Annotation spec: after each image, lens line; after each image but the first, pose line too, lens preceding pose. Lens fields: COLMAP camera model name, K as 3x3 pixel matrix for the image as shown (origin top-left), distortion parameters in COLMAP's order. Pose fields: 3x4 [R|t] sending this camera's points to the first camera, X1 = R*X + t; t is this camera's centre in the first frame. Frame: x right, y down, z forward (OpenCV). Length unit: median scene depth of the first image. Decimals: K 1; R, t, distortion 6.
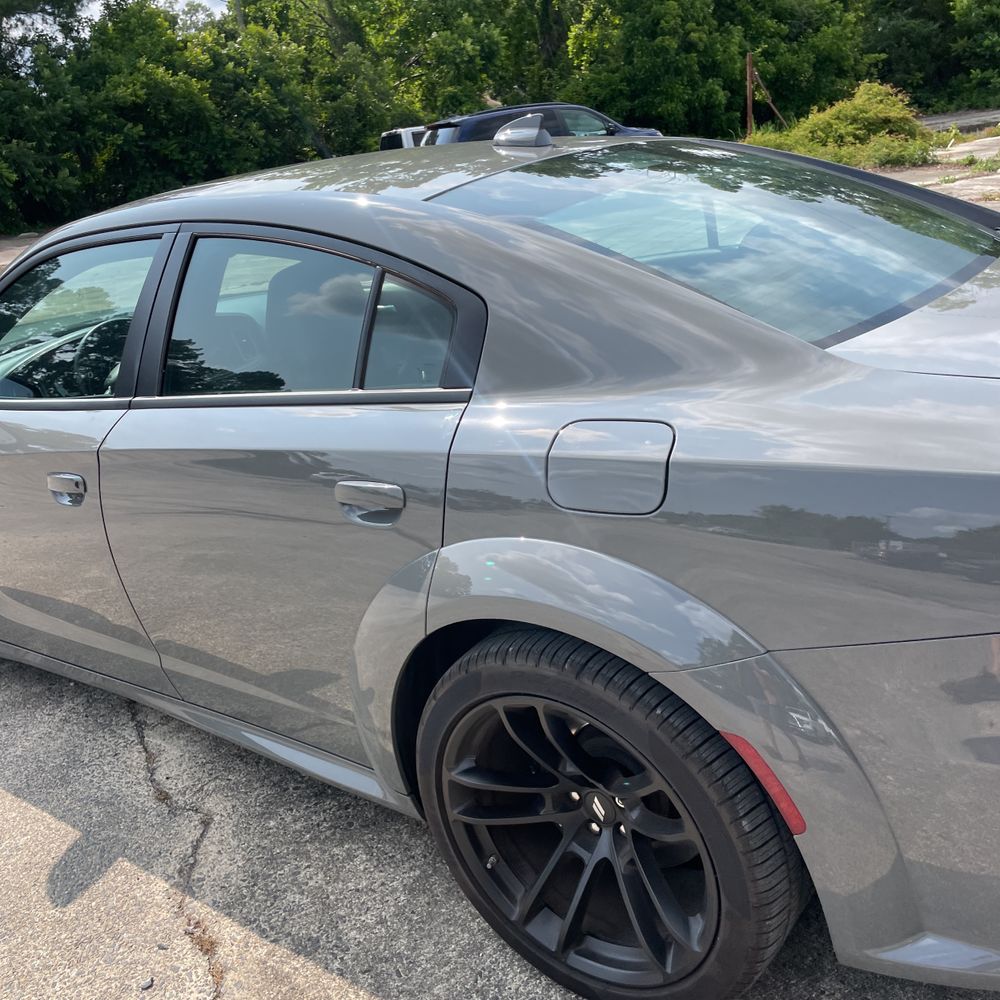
lens RADIAL K [[1012.3, 0, 496.7], [0, 1012.3, 485.4], [0, 0, 1]] dist [0.087459, -0.125002]
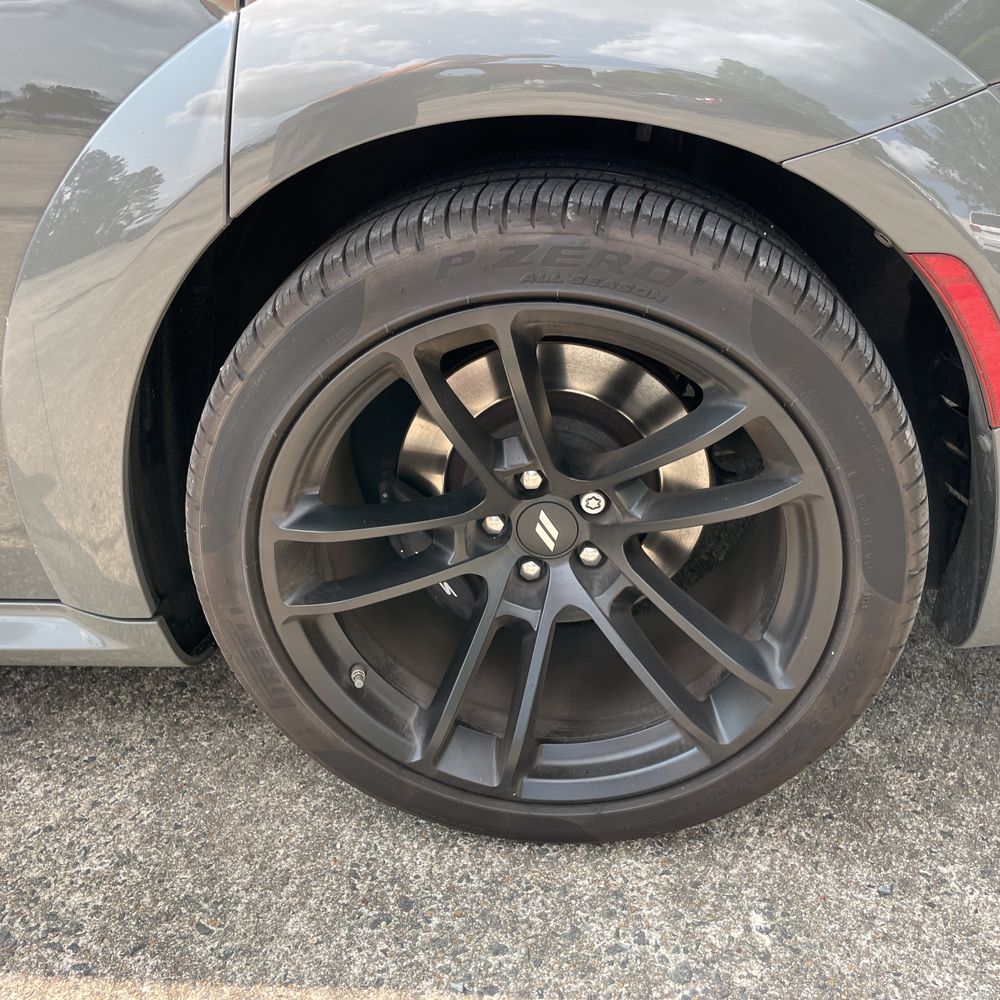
lens RADIAL K [[1015.4, 0, 497.1], [0, 1015.4, 501.3], [0, 0, 1]] dist [0.081840, -0.119469]
pose [[0.855700, -0.165891, 0.490161, -0.125886], [0.115744, 0.984581, 0.131162, 0.132953], [-0.504362, -0.055502, 0.861707, 0.309432]]
